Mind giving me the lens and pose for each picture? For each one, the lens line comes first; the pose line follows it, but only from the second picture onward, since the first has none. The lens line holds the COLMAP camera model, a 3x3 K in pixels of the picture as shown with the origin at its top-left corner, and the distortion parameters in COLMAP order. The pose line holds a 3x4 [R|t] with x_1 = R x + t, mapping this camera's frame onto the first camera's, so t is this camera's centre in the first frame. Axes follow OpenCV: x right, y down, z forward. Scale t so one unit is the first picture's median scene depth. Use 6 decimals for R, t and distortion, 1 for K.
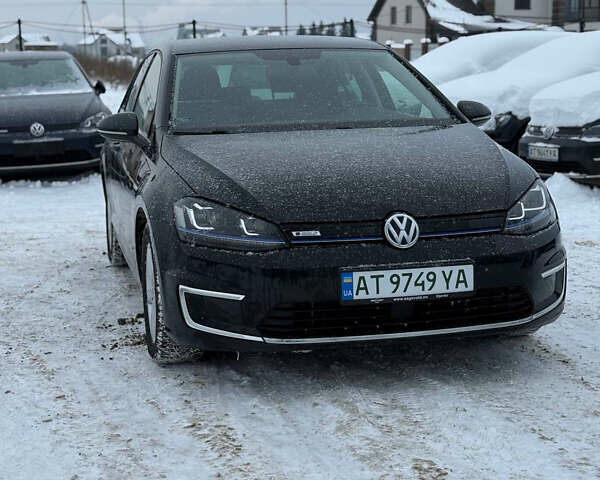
lens RADIAL K [[1099.2, 0, 300.0], [0, 1099.2, 240.0], [0, 0, 1]] dist [0.140292, 0.046142]
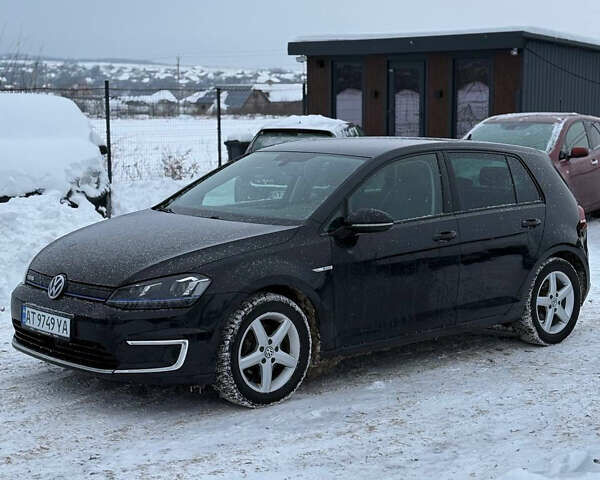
lens RADIAL K [[1099.2, 0, 300.0], [0, 1099.2, 240.0], [0, 0, 1]] dist [0.140292, 0.046142]
pose [[0.474646, 0.126993, -0.870967, 1.518488], [-0.156507, 0.985945, 0.058467, -0.206168], [0.866150, 0.108561, 0.487850, 0.559687]]
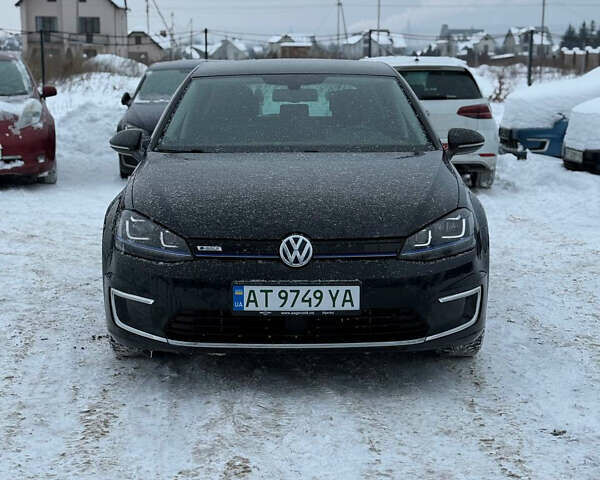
lens RADIAL K [[1099.2, 0, 300.0], [0, 1099.2, 240.0], [0, 0, 1]] dist [0.140292, 0.046142]
pose [[0.974010, 0.055705, -0.219548, 0.336536], [-0.055823, 0.998425, 0.005670, -0.025634], [0.219518, 0.006733, 0.975585, -0.065159]]
